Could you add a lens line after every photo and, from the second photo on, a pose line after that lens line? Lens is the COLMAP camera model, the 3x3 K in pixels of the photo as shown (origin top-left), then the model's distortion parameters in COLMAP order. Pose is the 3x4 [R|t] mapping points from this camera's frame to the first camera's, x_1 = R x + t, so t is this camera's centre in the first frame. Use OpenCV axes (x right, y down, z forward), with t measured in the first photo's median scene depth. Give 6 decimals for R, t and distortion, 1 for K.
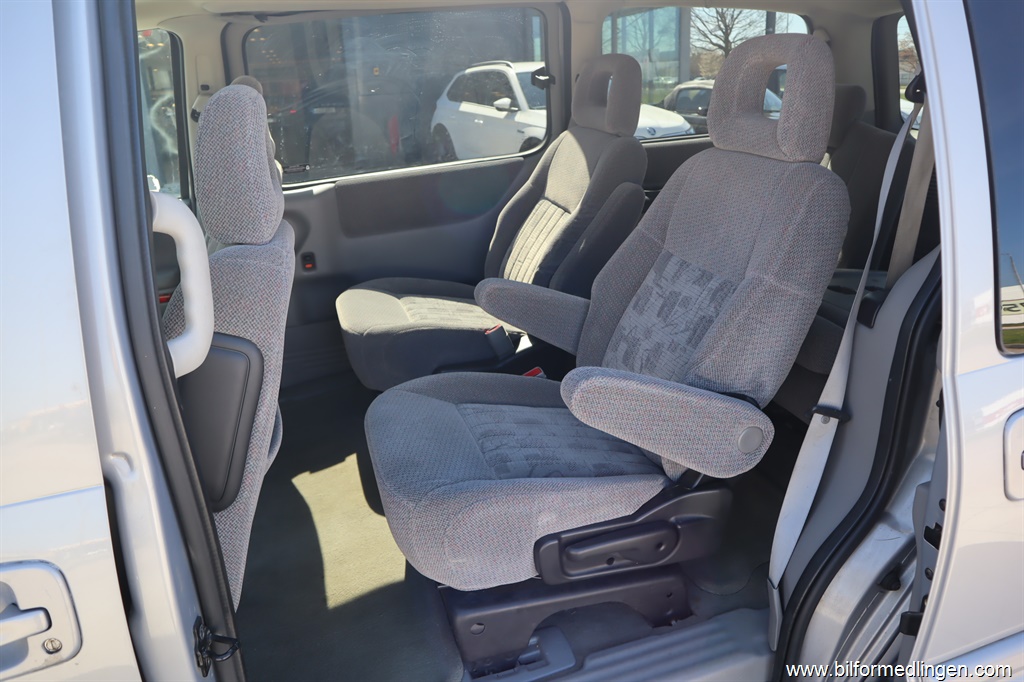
lens RADIAL K [[711.5, 0, 512.0], [0, 711.5, 341.0], [0, 0, 1]] dist [-0.124684, 0.082158]
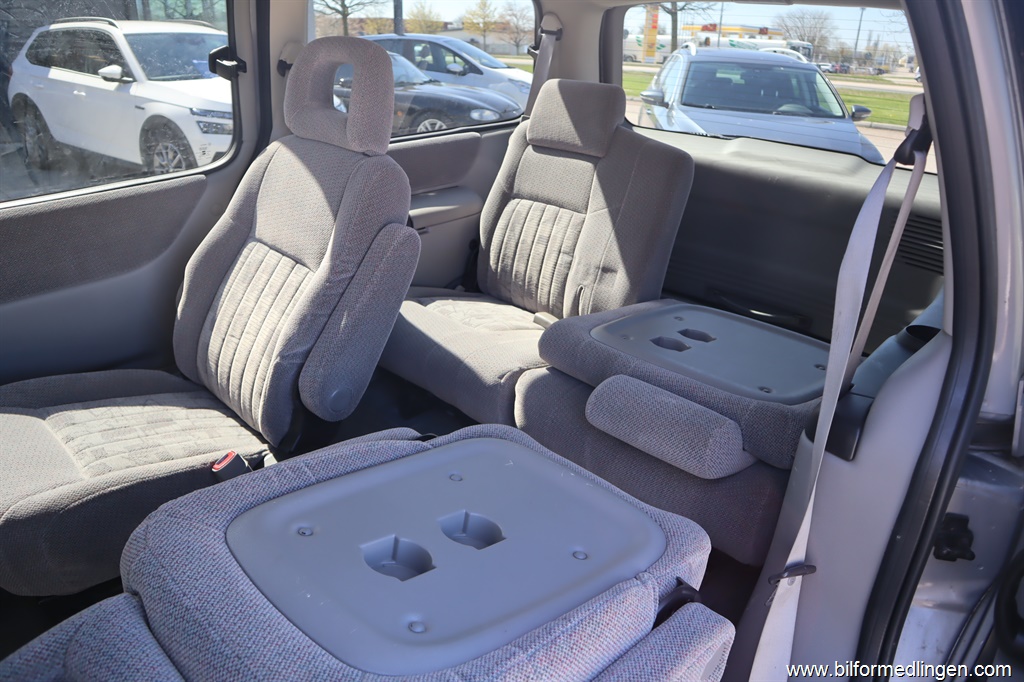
lens RADIAL K [[711.5, 0, 512.0], [0, 711.5, 341.0], [0, 0, 1]] dist [-0.124684, 0.082158]
pose [[0.872562, -0.131803, 0.470387, -0.023737], [0.109681, 0.991188, 0.074276, -0.041822], [-0.476031, -0.013218, 0.879329, 0.088980]]
